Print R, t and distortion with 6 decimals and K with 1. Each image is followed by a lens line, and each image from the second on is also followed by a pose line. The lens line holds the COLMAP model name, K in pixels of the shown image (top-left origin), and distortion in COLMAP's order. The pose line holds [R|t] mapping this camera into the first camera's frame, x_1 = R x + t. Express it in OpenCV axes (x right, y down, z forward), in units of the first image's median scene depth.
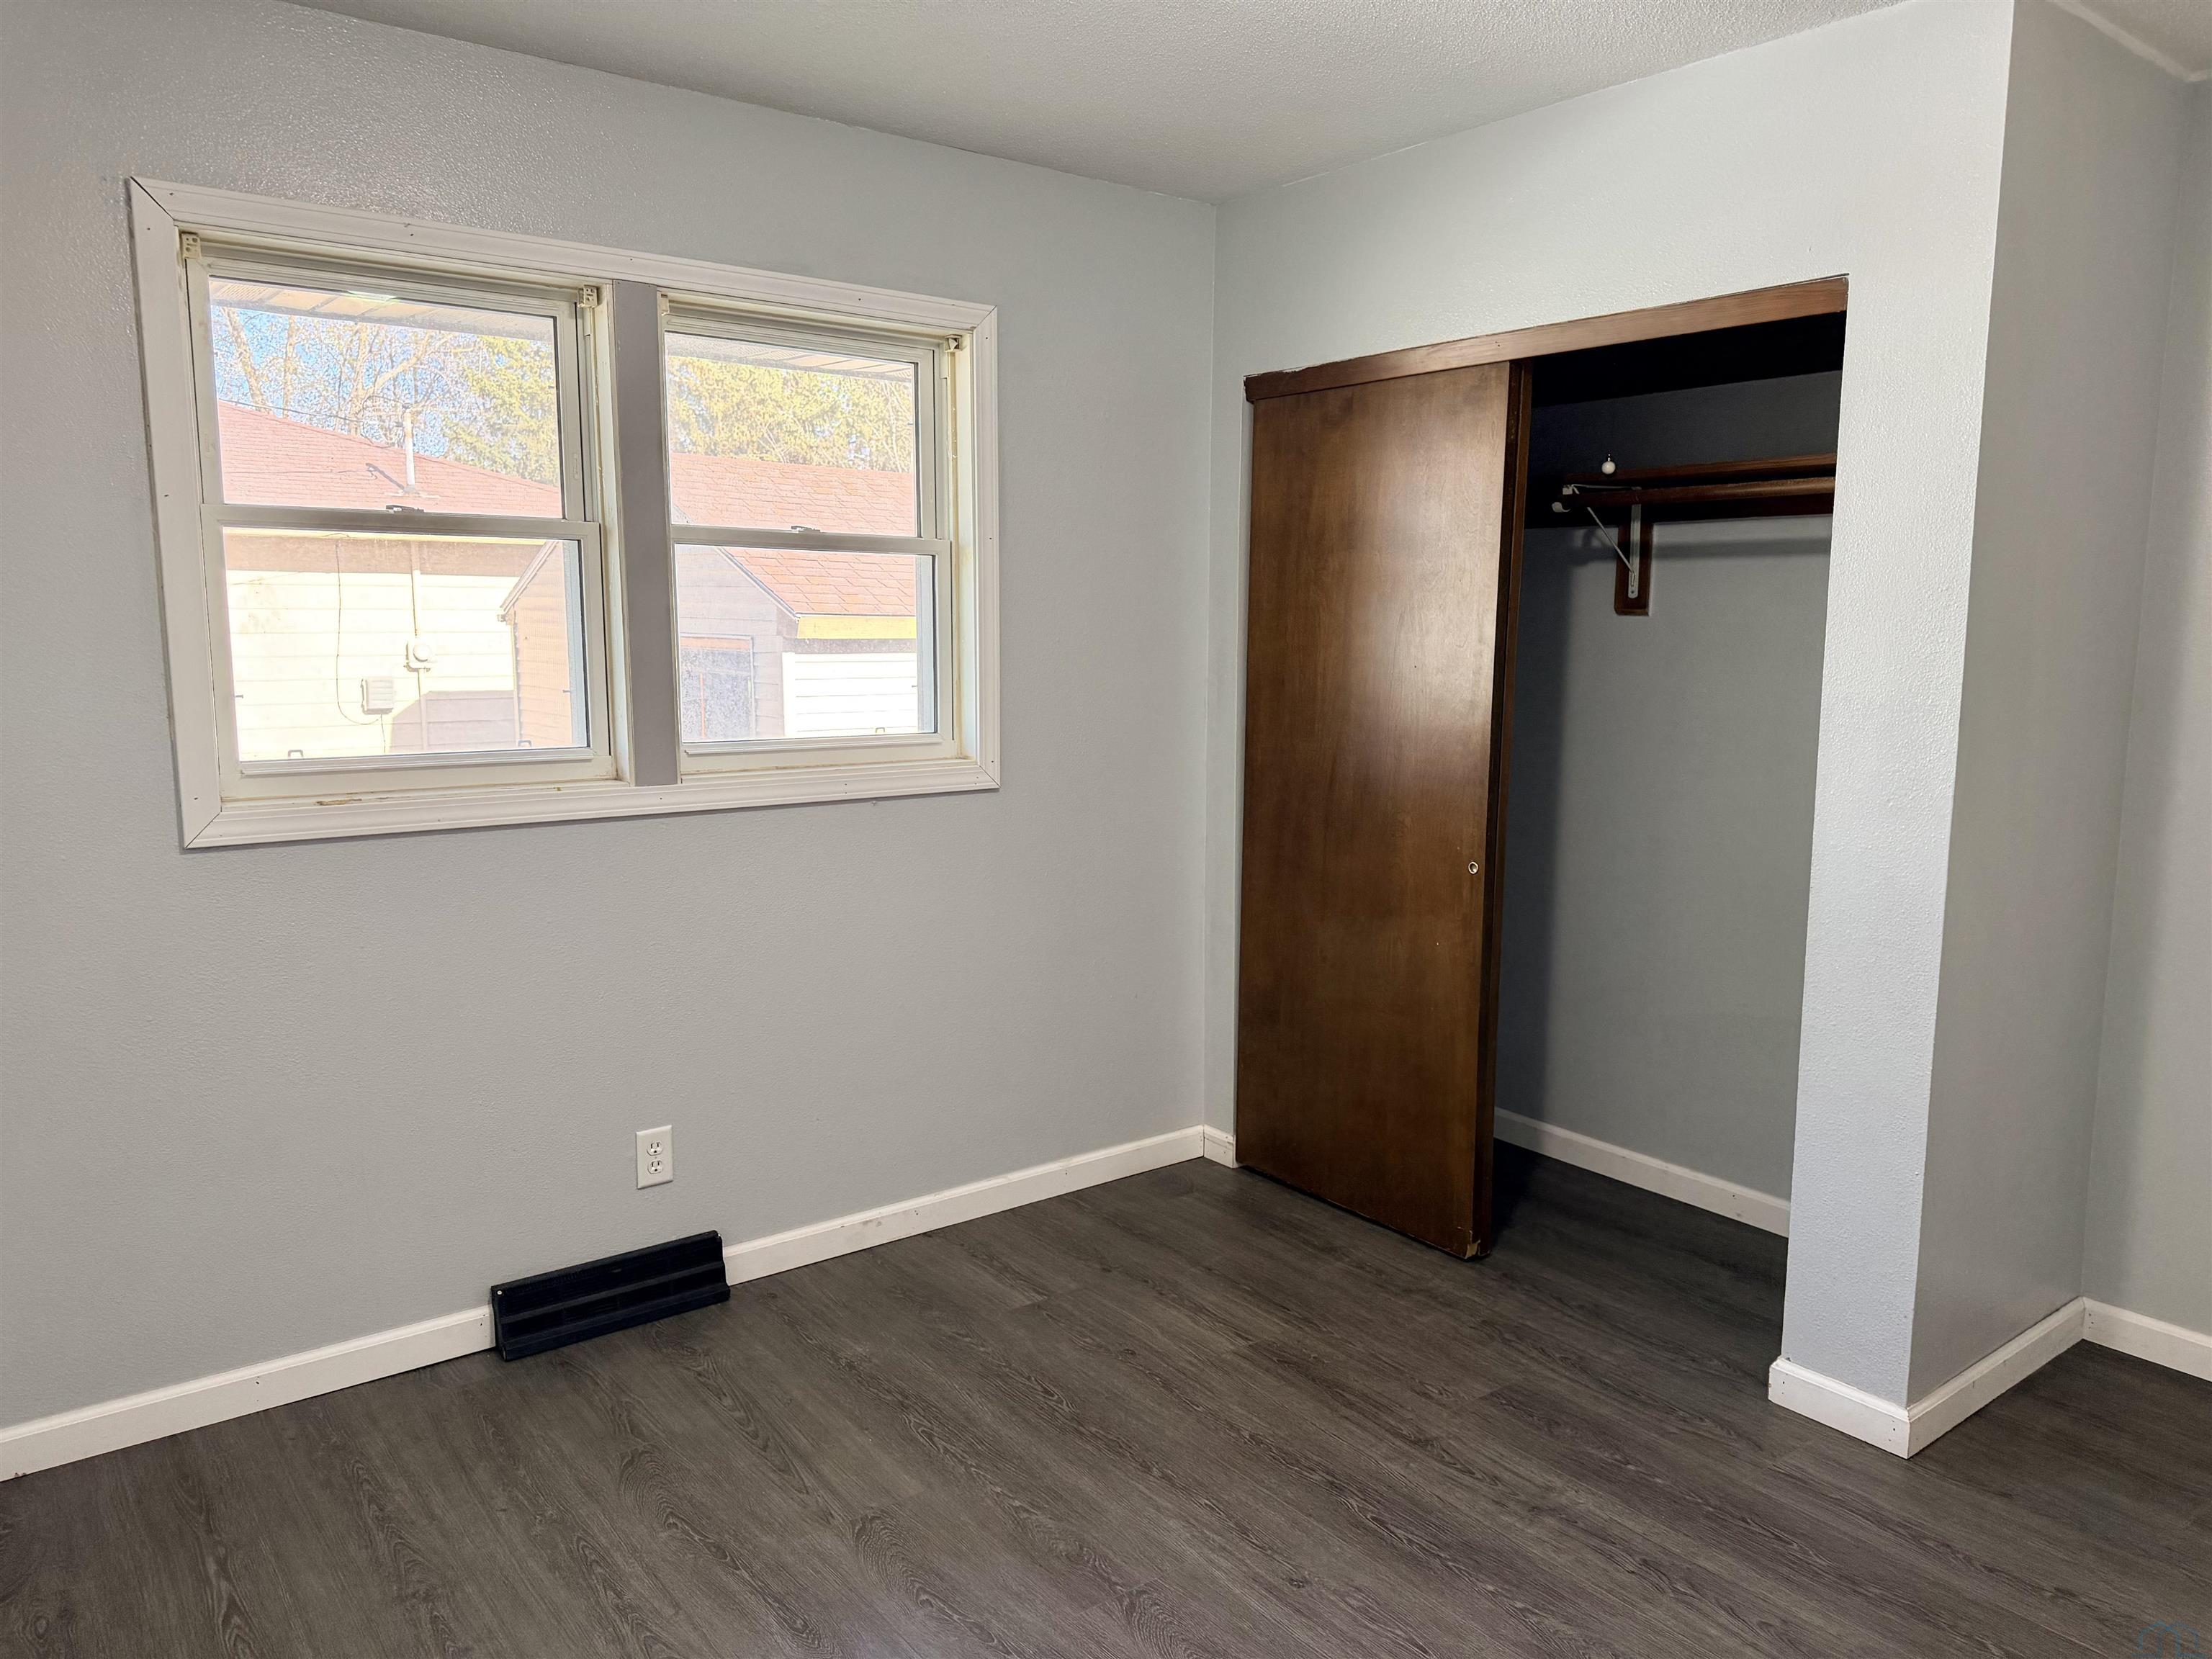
lens RADIAL K [[1517.4, 0, 1102.7], [0, 1517.4, 841.6], [0, 0, 1]] dist [0.022293, -0.006315]
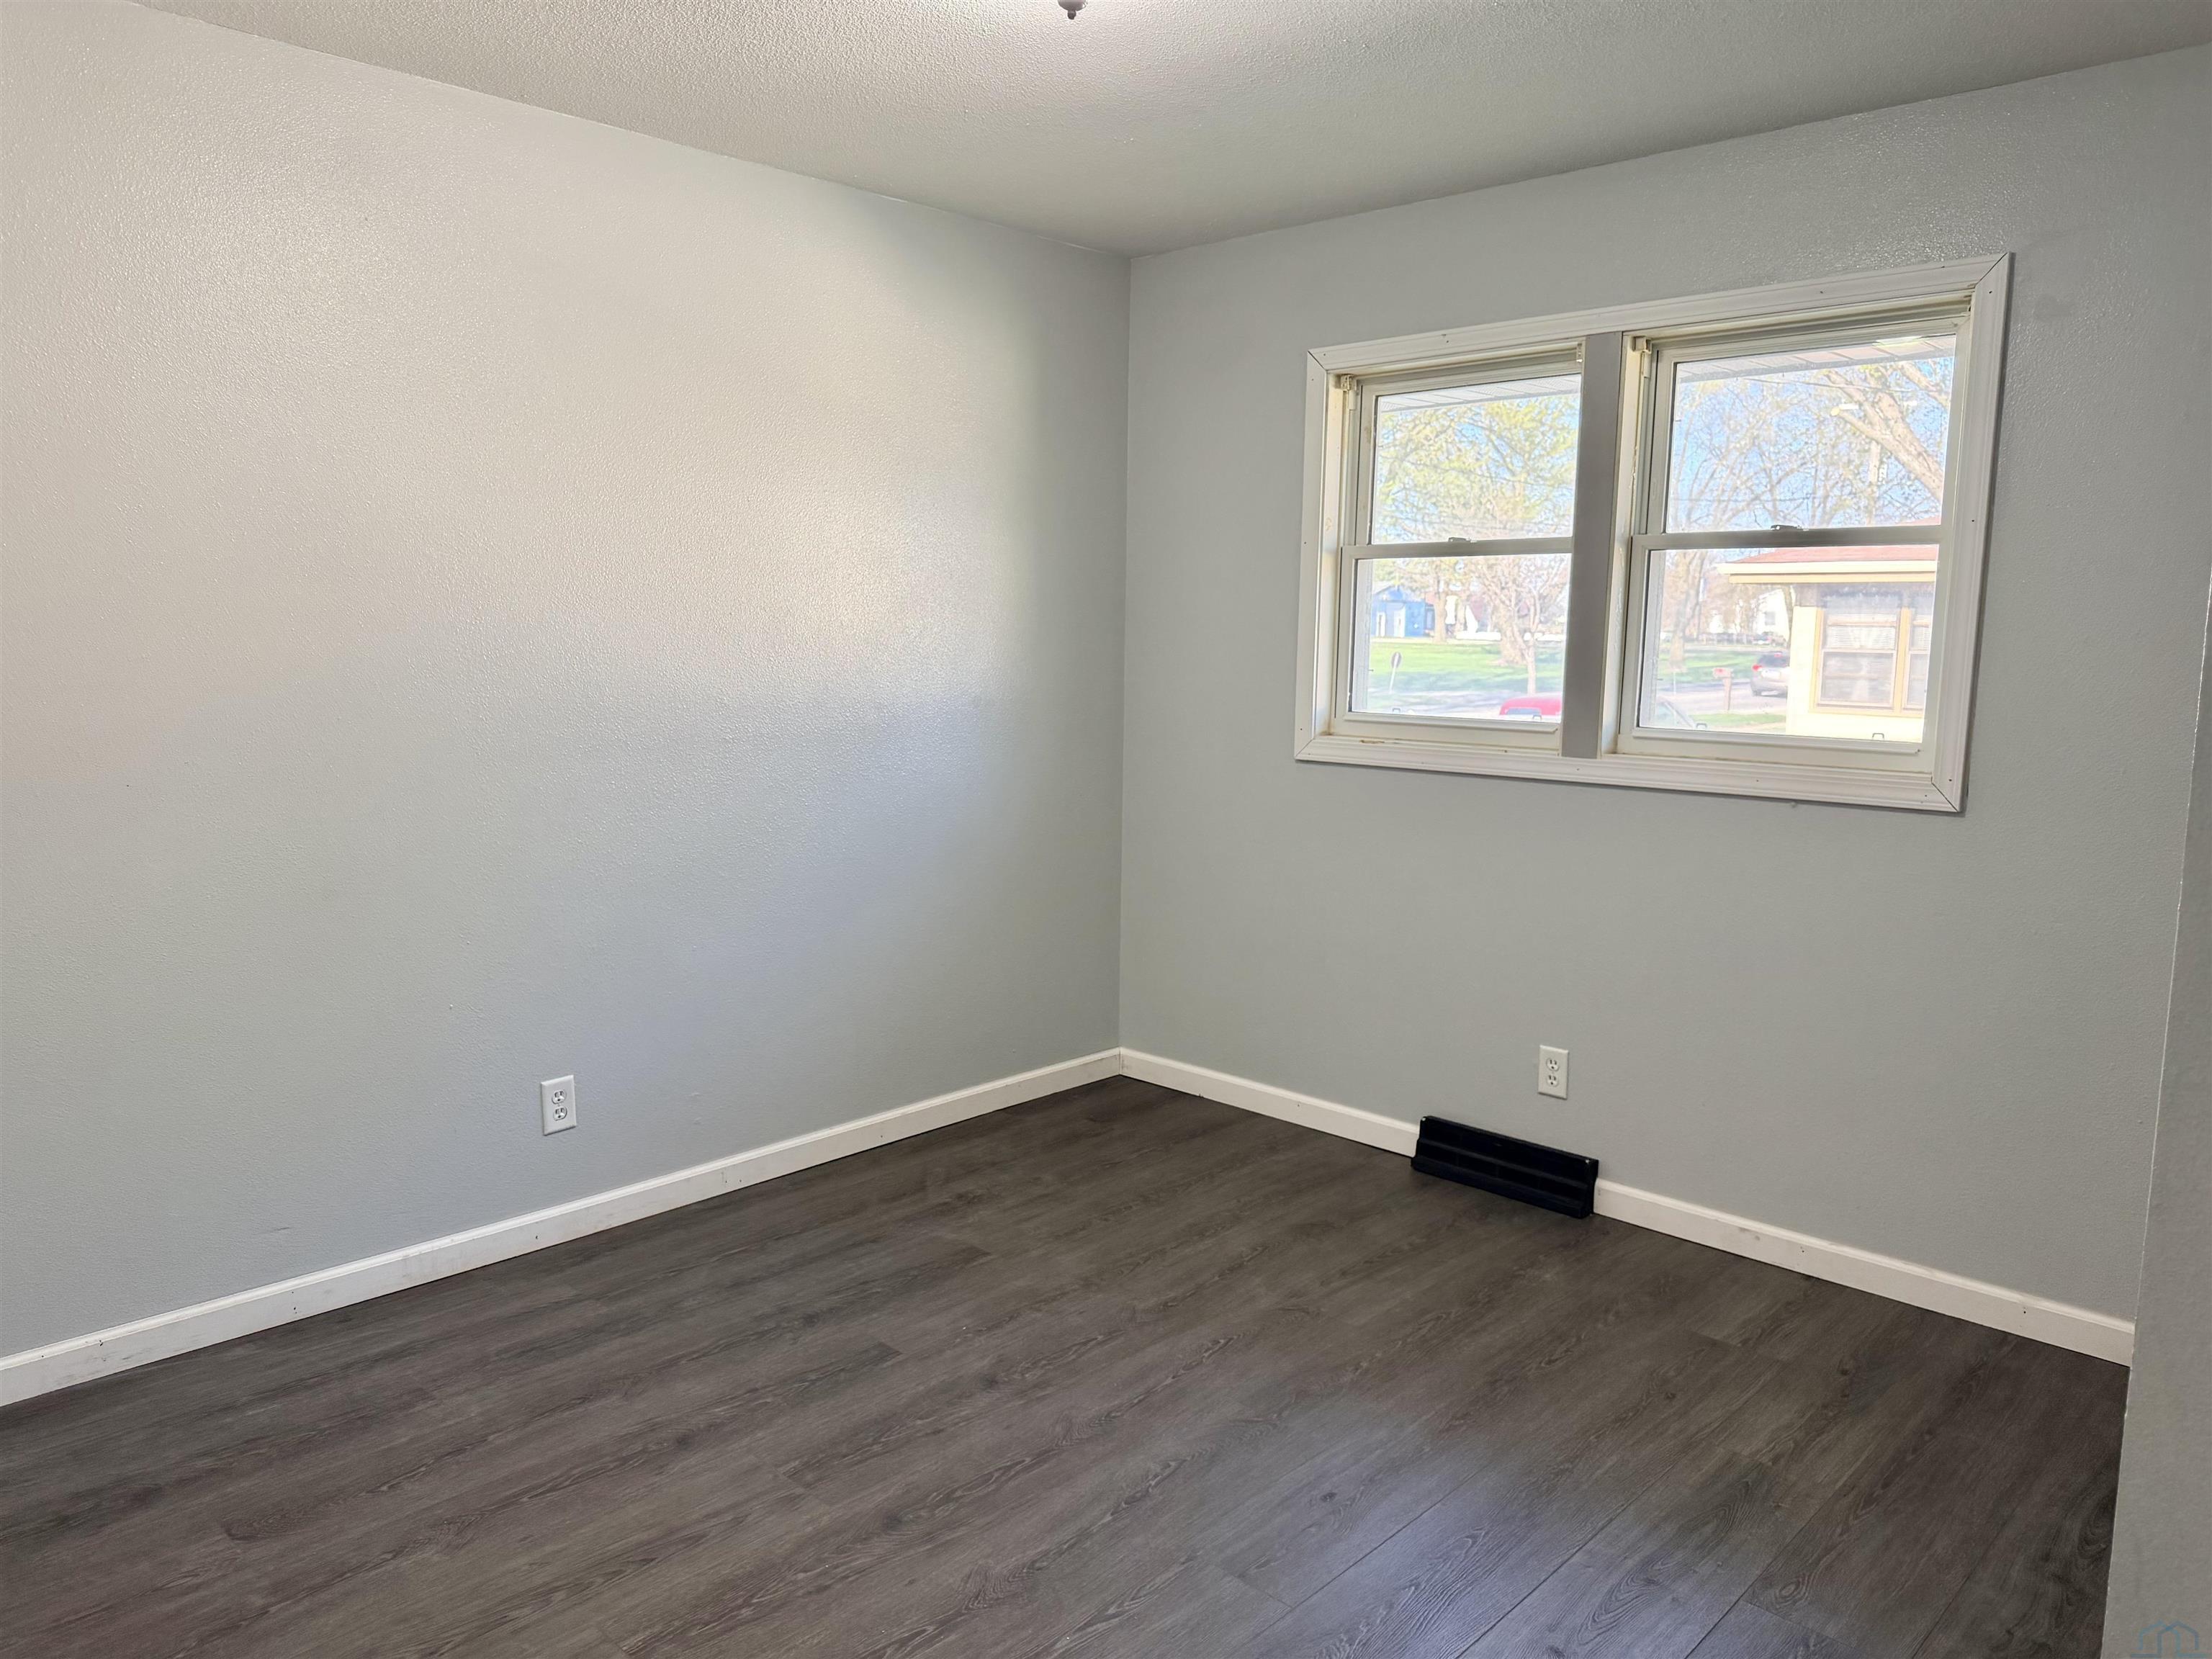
lens RADIAL K [[1572.3, 0, 1110.1], [0, 1572.3, 833.4], [0, 0, 1]] dist [0.041811, -0.029799]
pose [[0.152677, 0.127247, -0.980050, 0.875391], [-0.149524, 0.983234, 0.104367, -0.054414], [0.976899, 0.130607, 0.169144, 0.455038]]
